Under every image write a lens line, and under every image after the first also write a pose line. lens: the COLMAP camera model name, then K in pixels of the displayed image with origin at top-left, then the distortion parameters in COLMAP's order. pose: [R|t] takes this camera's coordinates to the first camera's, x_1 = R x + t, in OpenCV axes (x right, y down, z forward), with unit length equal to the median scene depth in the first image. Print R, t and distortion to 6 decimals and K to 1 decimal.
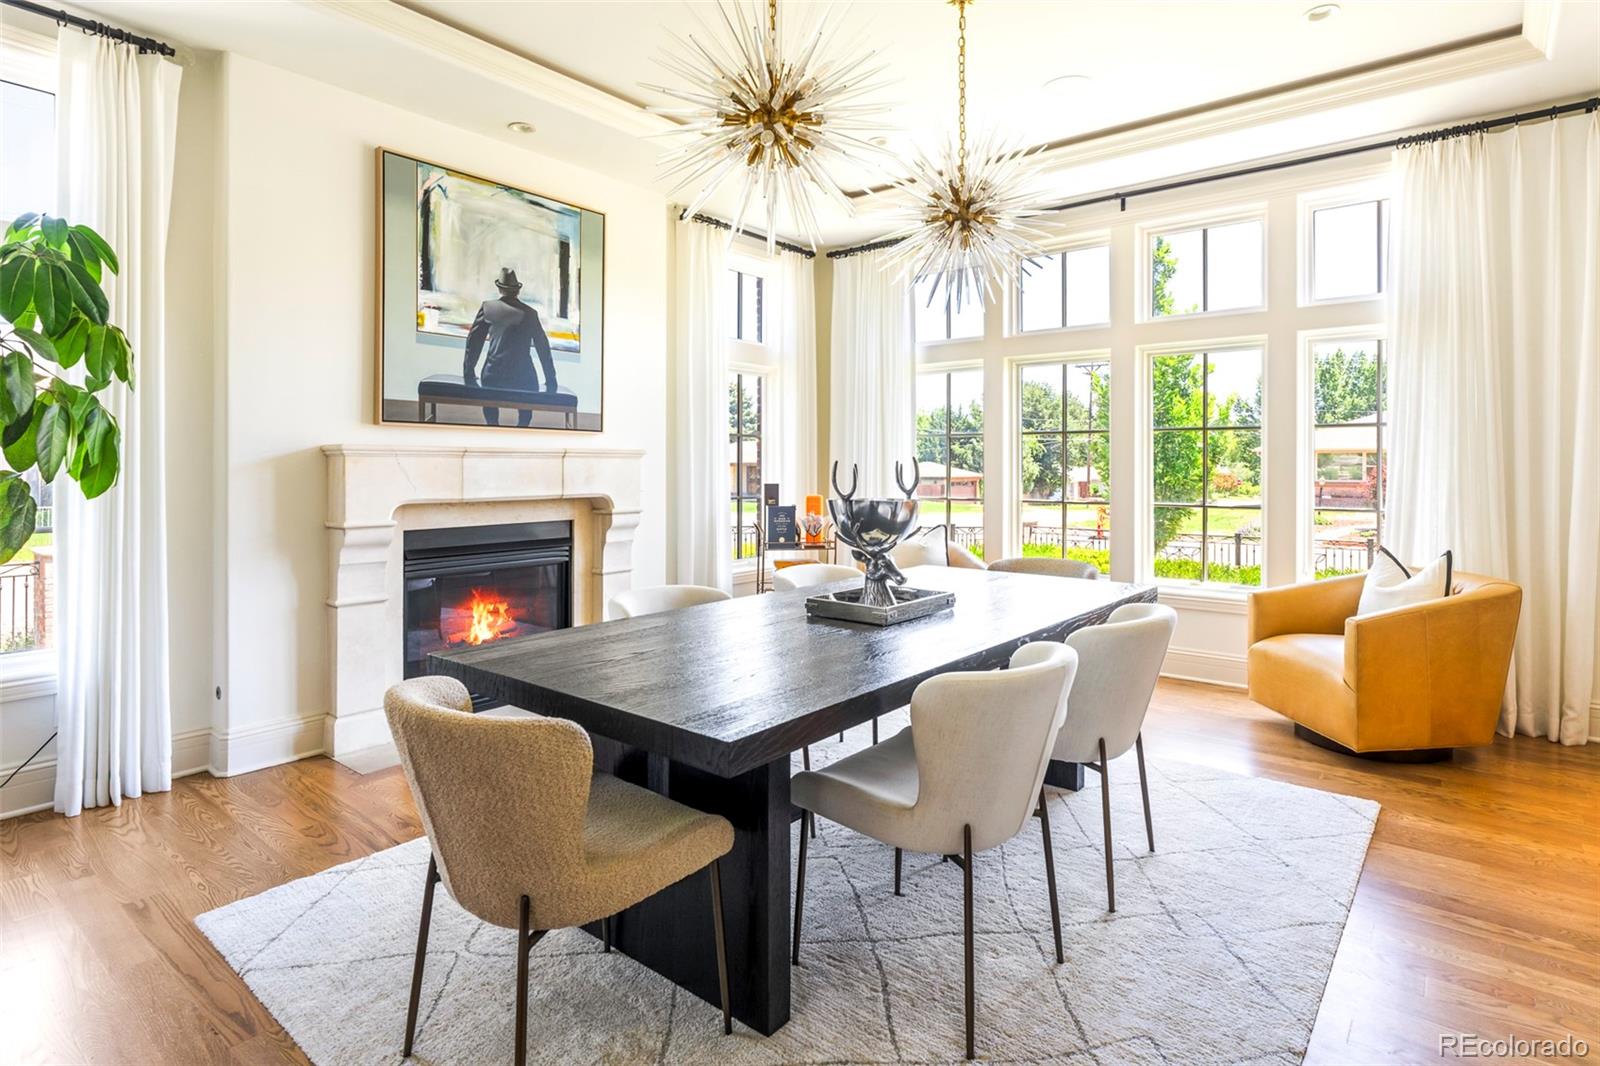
lens RADIAL K [[827.8, 0, 798.1], [0, 827.8, 468.3], [0, 0, 1]] dist [-0.003005, -0.000758]
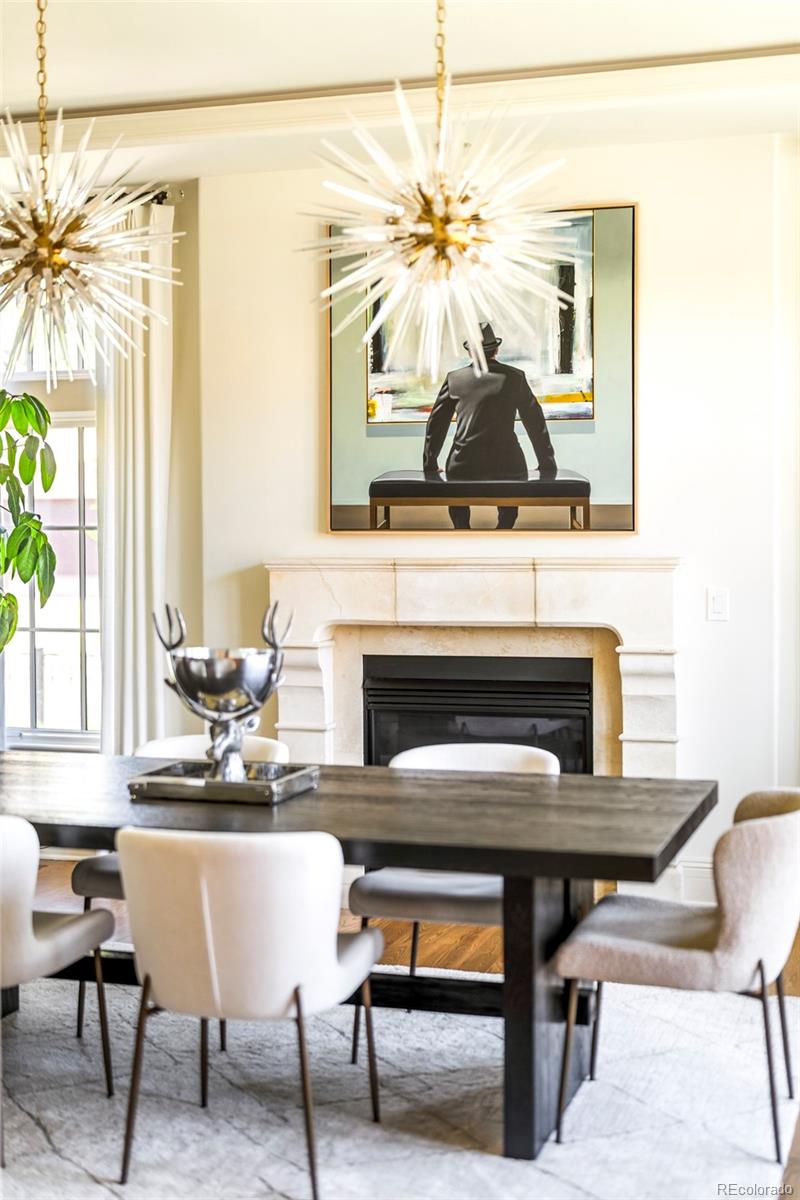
lens RADIAL K [[1639.2, 0, 395.5], [0, 1639.2, 570.5], [0, 0, 1]] dist [-0.001438, 0.047772]
pose [[0.389030, 0.023206, -0.920933, 1.010959], [0.004725, 0.999619, 0.027185, -0.053940], [0.921213, -0.014927, 0.388773, 0.331836]]
